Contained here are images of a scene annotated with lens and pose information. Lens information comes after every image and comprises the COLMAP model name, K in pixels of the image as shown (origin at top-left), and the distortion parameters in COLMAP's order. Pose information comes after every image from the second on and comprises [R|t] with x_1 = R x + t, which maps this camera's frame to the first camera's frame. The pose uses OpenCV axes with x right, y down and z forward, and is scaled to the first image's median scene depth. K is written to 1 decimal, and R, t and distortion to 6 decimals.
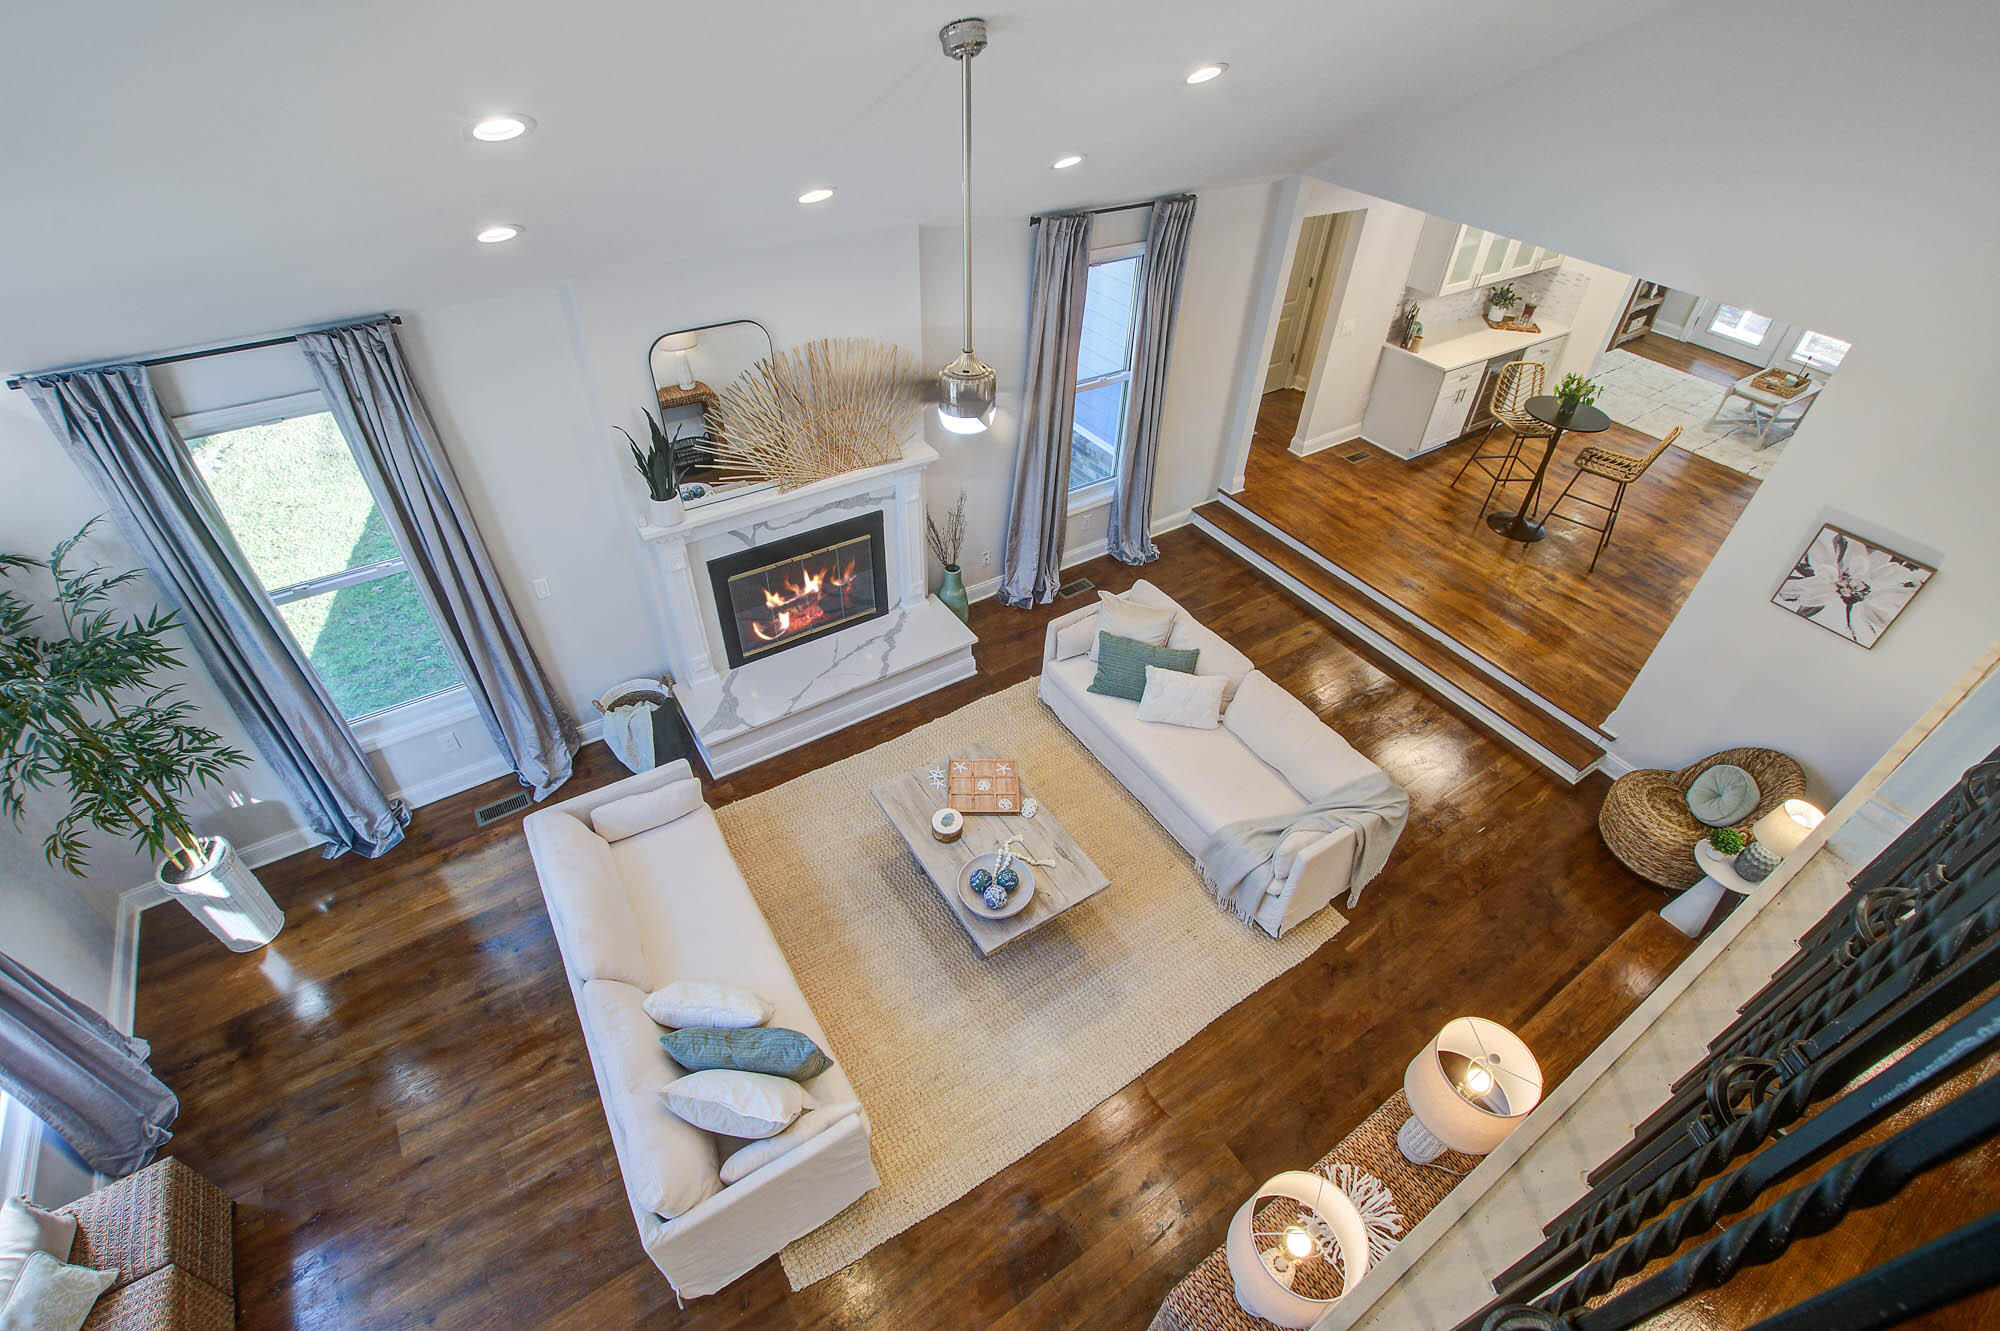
lens RADIAL K [[902.8, 0, 995.4], [0, 902.8, 663.3], [0, 0, 1]] dist [-0.022962, 0.000487]
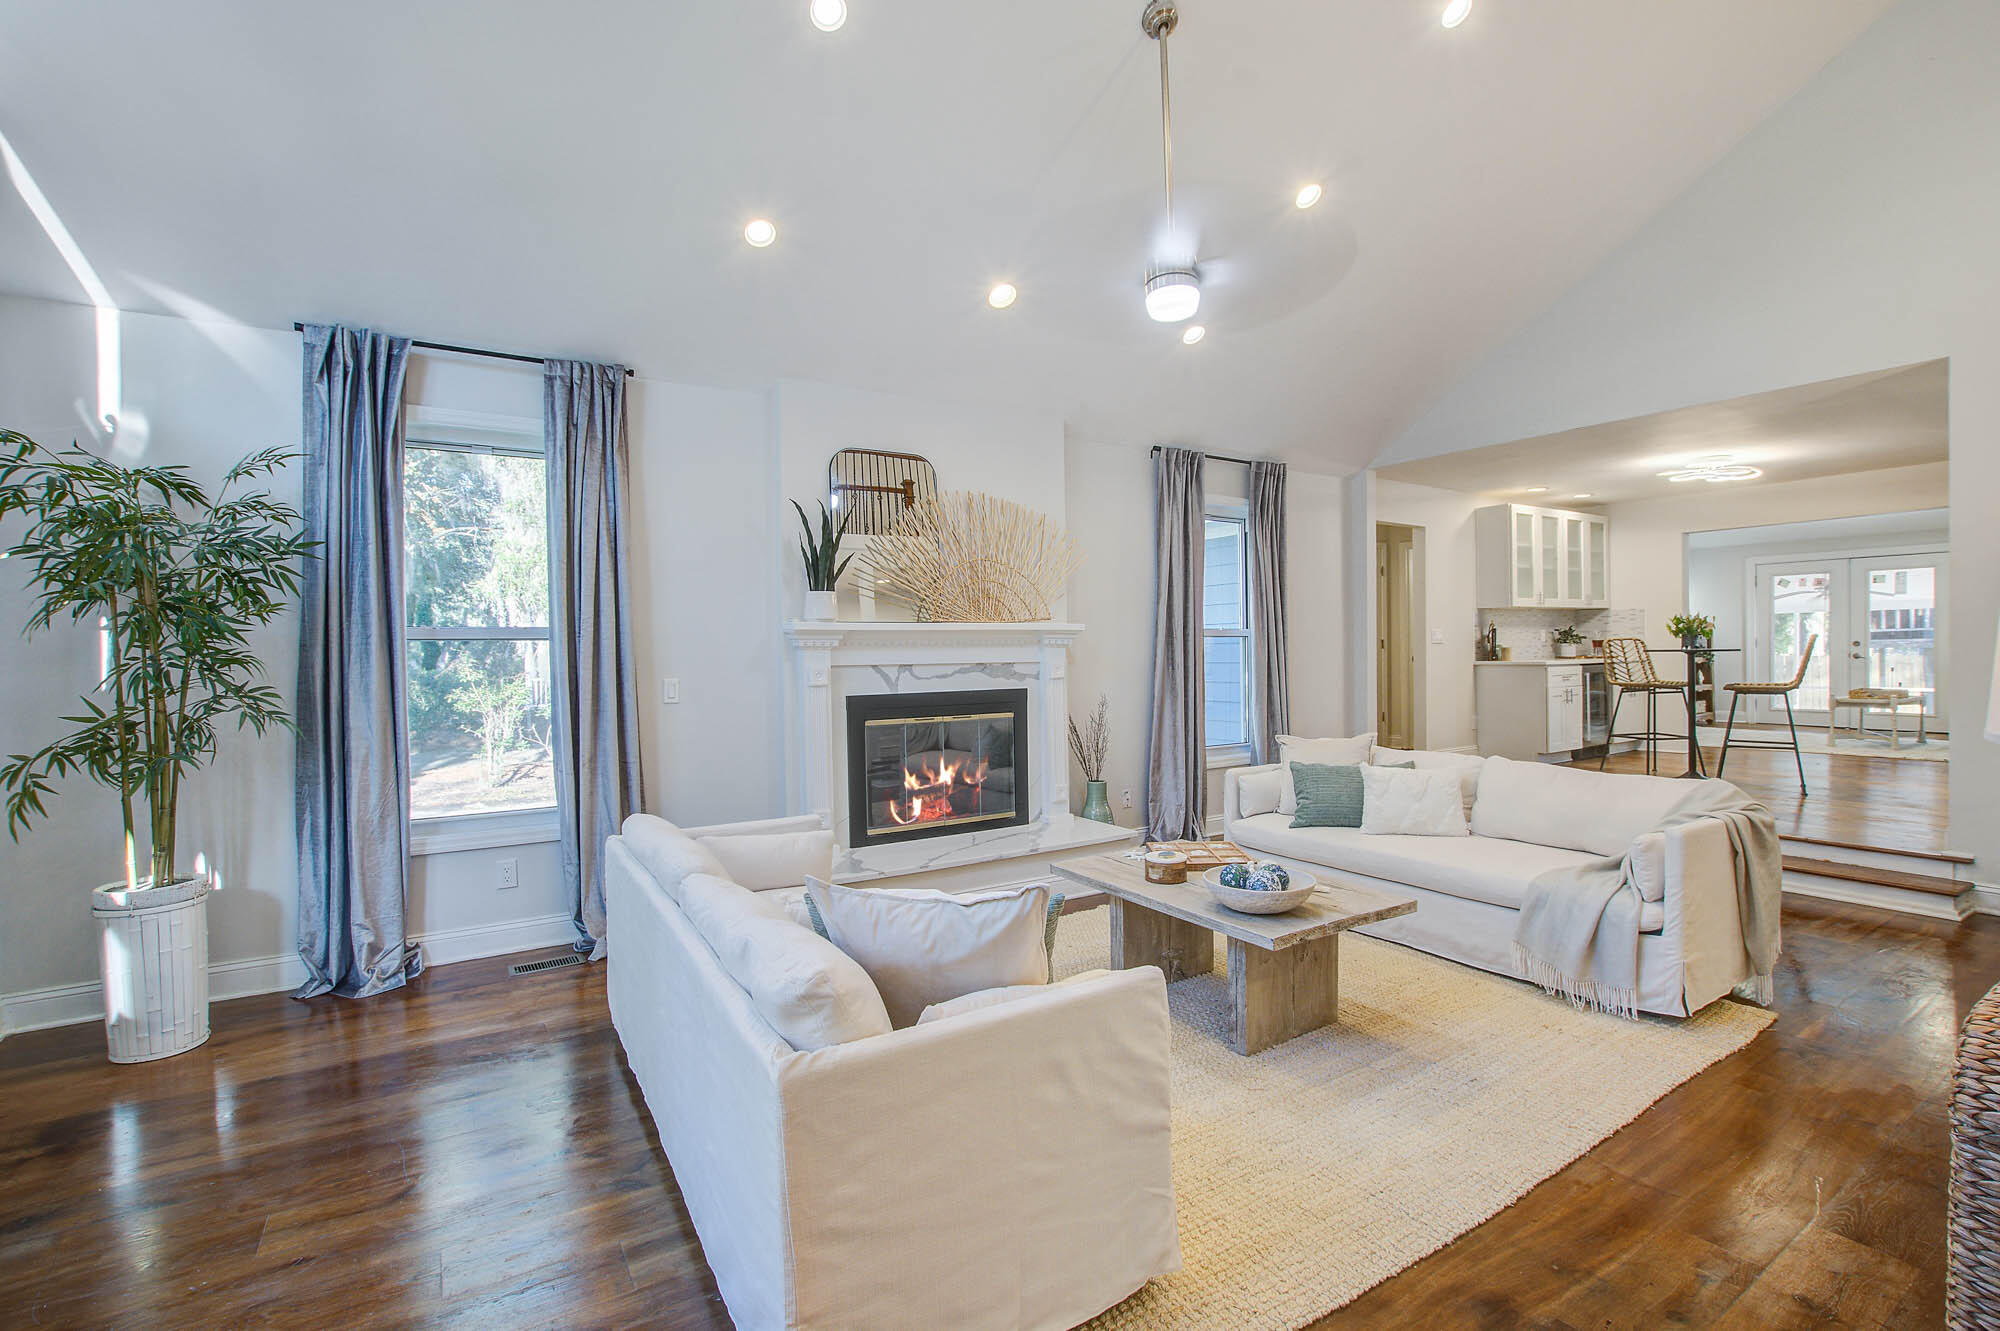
lens RADIAL K [[890.1, 0, 1004.4], [0, 890.1, 659.1], [0, 0, 1]] dist [-0.029492, 0.000769]
pose [[0.998860, -0.043465, -0.019751, -0.134650], [0.020452, 0.763377, -0.645630, 0.428361], [0.043140, 0.644489, 0.763395, 0.277831]]
